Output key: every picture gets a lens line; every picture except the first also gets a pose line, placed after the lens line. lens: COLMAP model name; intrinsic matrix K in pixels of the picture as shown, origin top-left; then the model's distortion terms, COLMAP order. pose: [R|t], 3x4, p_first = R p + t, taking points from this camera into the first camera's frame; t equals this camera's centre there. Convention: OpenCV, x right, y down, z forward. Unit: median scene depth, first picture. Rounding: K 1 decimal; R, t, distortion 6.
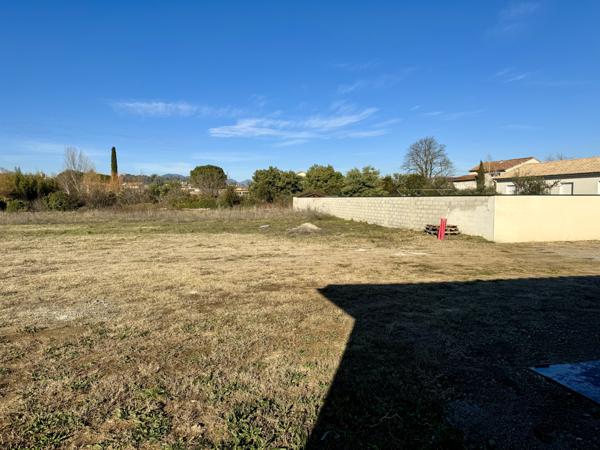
lens RADIAL K [[424.0, 0, 305.3], [0, 424.0, 234.7], [0, 0, 1]] dist [0.065345, -0.086140]
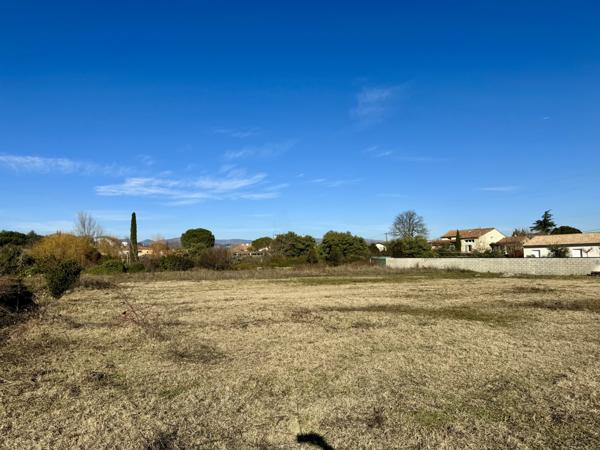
lens RADIAL K [[424.0, 0, 301.6], [0, 424.0, 218.5], [0, 0, 1]] dist [0.065345, -0.086140]
pose [[0.966494, 0.016857, 0.256134, -0.315850], [0.028928, 0.984332, -0.173938, 0.008065], [-0.255053, 0.175520, 0.950863, -0.115708]]
